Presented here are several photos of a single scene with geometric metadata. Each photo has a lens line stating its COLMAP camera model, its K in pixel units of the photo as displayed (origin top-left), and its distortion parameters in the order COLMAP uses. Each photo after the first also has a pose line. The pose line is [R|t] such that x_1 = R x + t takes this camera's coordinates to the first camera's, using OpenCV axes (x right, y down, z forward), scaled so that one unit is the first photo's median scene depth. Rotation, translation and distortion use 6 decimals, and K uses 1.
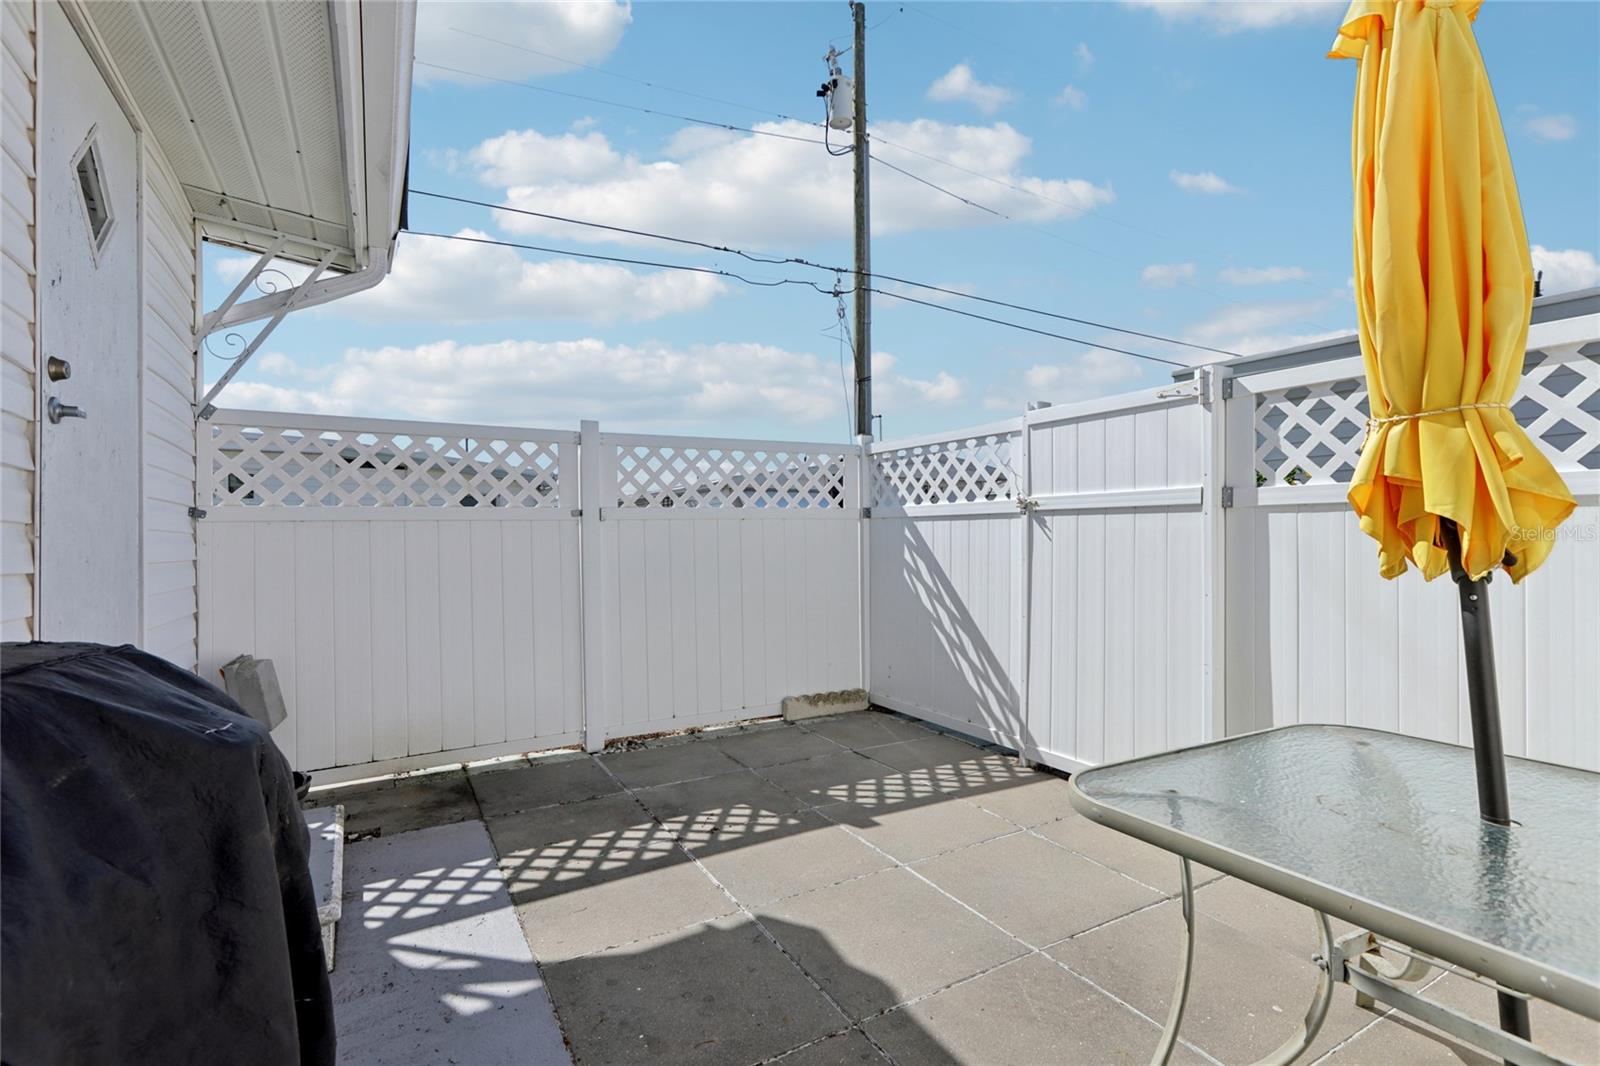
lens RADIAL K [[738.6, 0, 800.0], [0, 738.6, 533.0], [0, 0, 1]] dist [-0.024772, 0.021432]
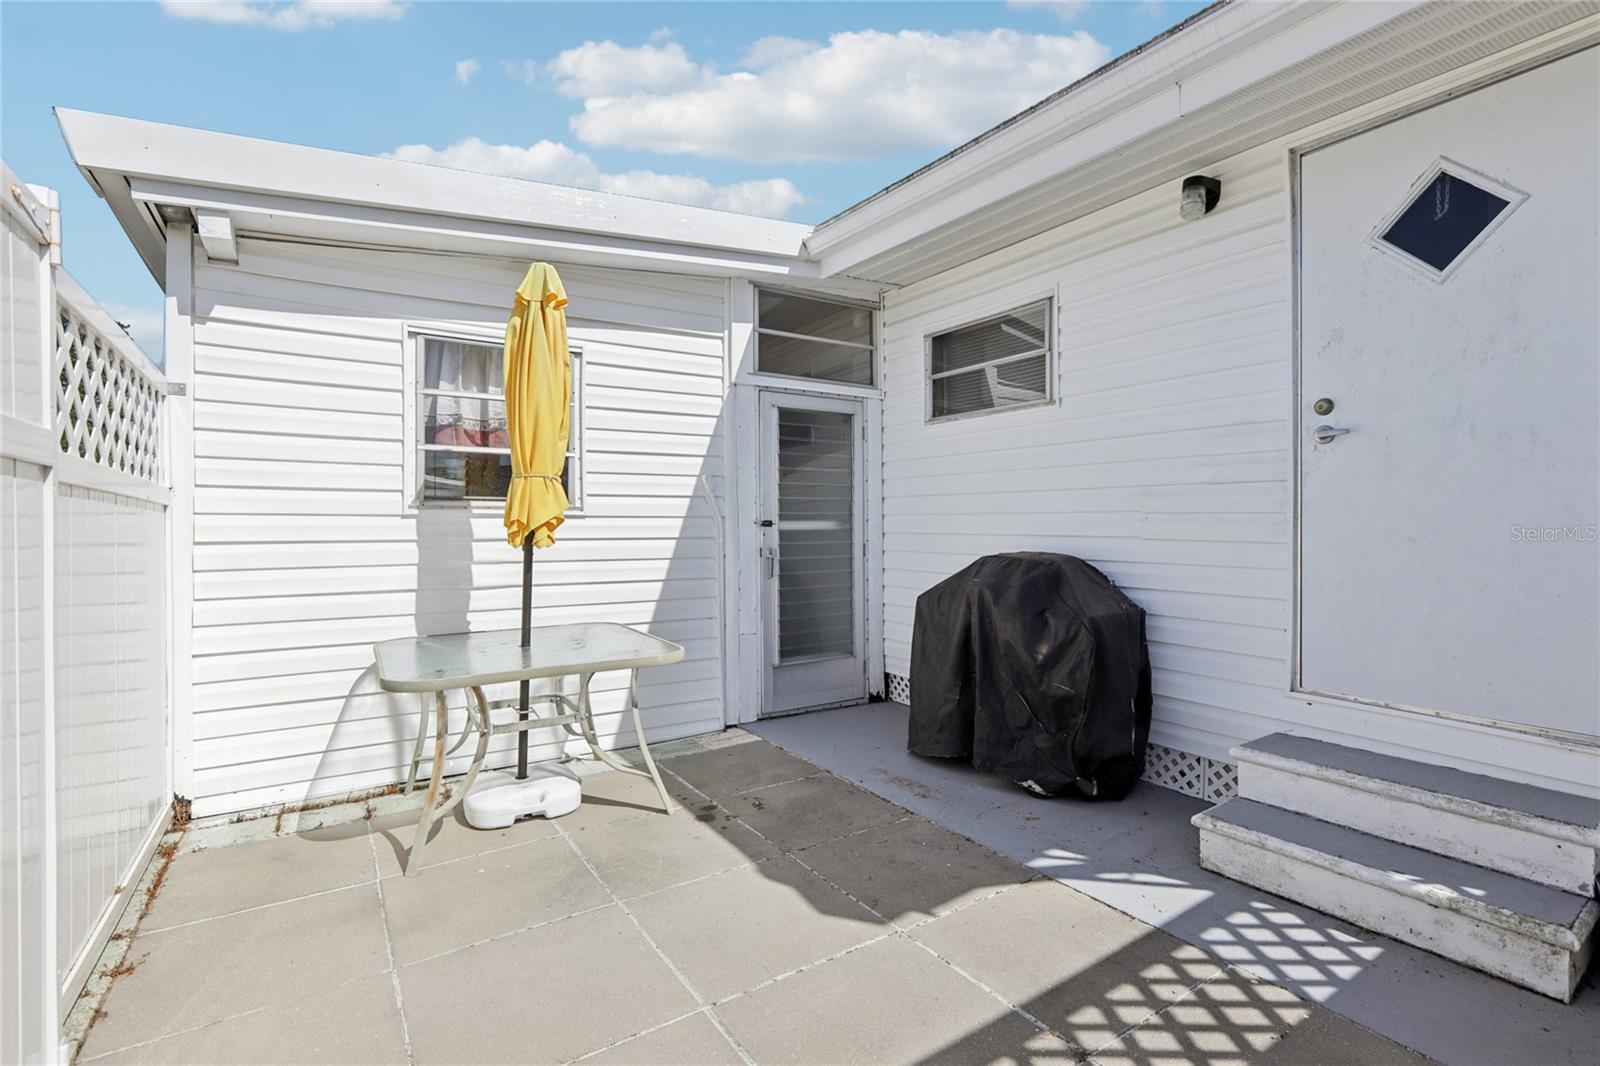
lens RADIAL K [[738.6, 0, 800.0], [0, 738.6, 533.0], [0, 0, 1]] dist [-0.024772, 0.021432]
pose [[-0.998102, 0.010983, -0.060588, 0.097638], [0.010487, 0.999909, 0.008492, 0.005788], [0.060676, 0.007841, -0.998127, 1.811749]]
